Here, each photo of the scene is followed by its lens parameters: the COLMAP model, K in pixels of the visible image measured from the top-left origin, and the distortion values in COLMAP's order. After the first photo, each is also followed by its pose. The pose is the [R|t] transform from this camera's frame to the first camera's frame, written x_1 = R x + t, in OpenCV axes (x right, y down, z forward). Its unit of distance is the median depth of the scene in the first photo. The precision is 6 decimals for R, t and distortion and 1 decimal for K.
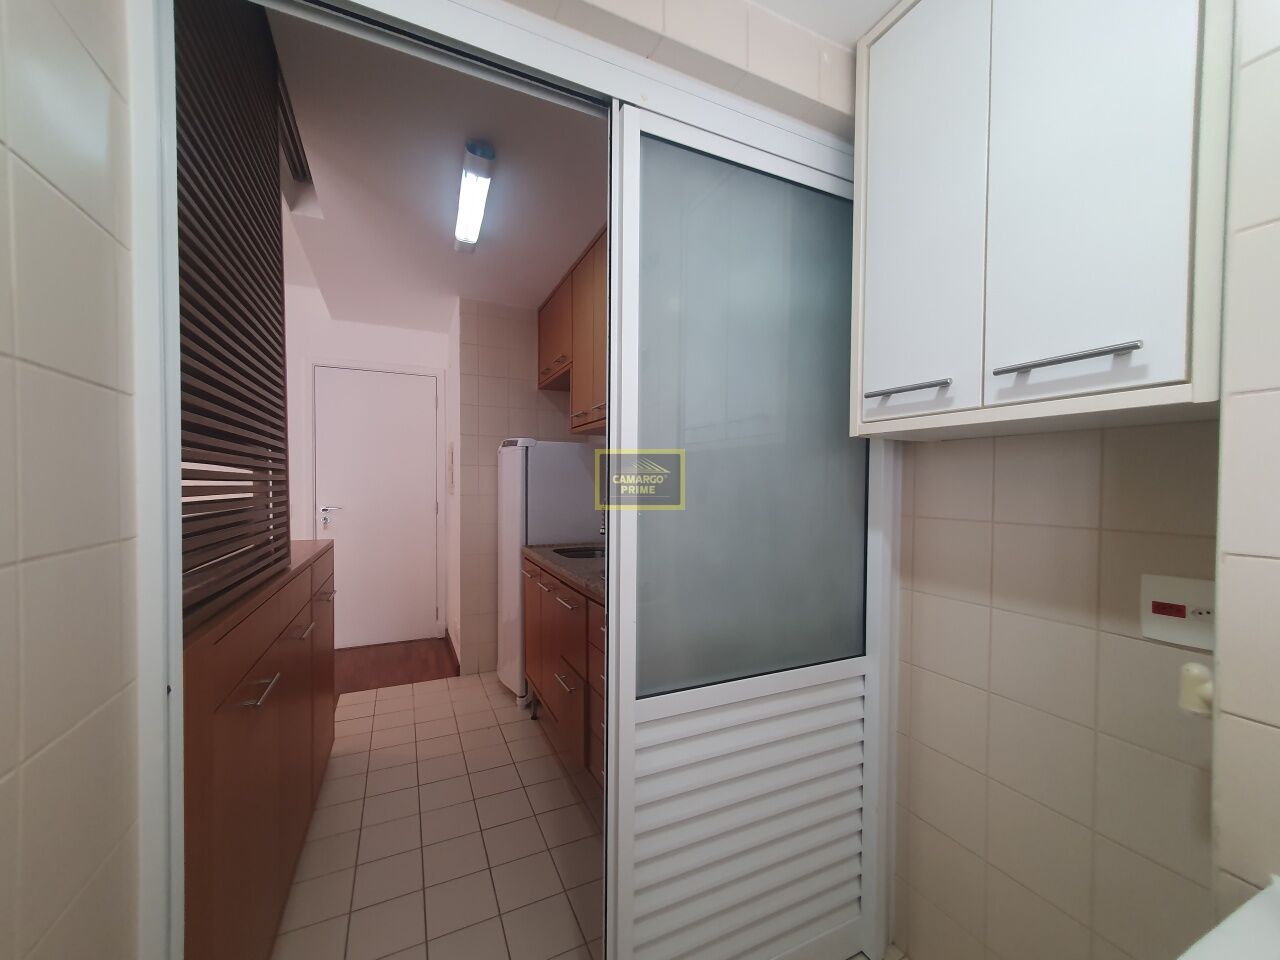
lens RADIAL K [[509.4, 0, 641.1], [0, 509.4, 494.0], [0, 0, 1]] dist [0.012970, -0.000328]
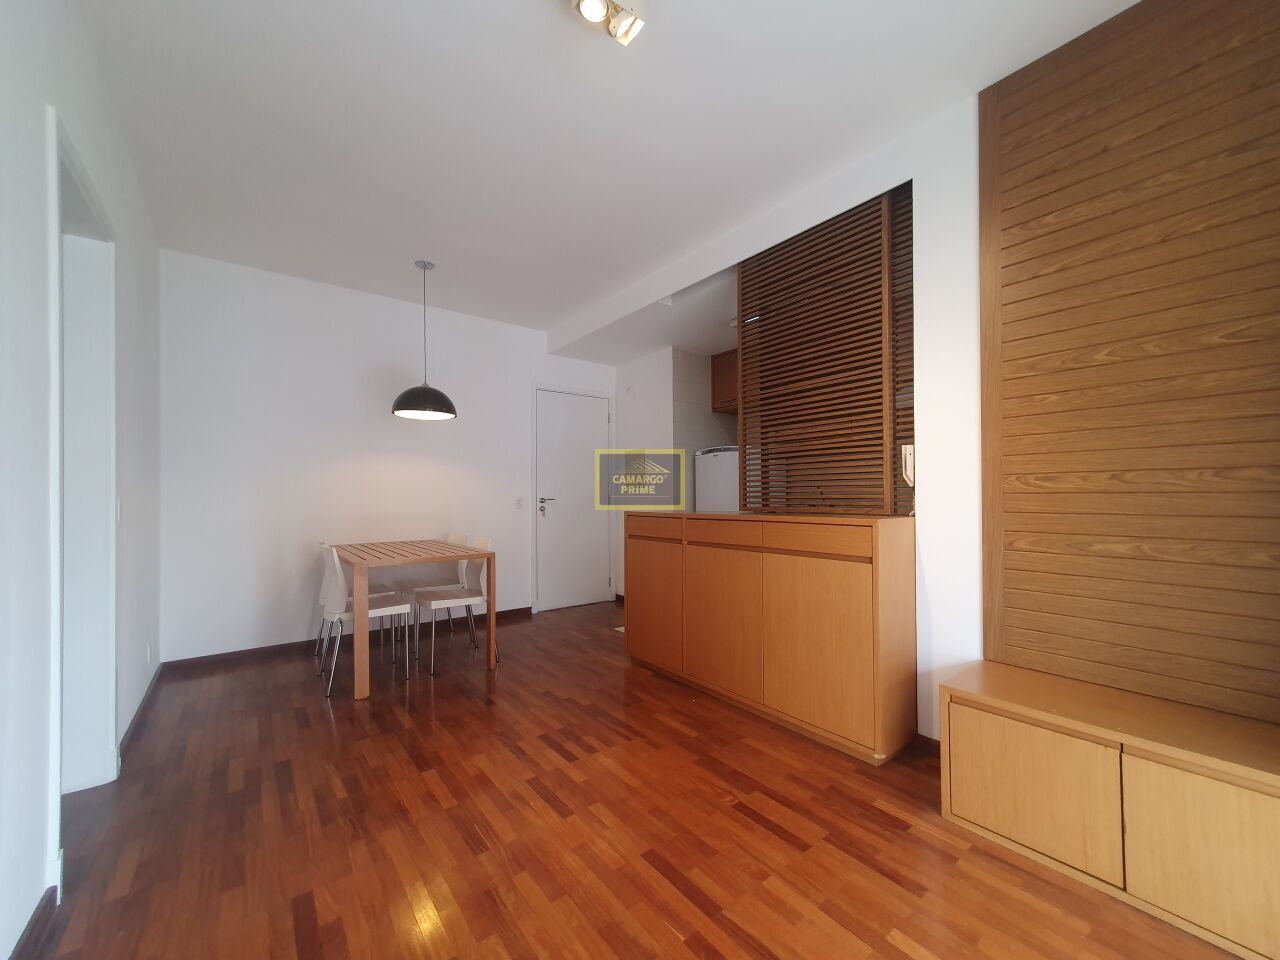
lens RADIAL K [[509.4, 0, 641.1], [0, 509.4, 494.0], [0, 0, 1]] dist [0.012970, -0.000328]
pose [[0.975345, -0.013393, 0.220281, -0.793244], [0.018067, 0.999652, -0.019218, 0.051834], [-0.219947, 0.022724, 0.975247, -0.359428]]
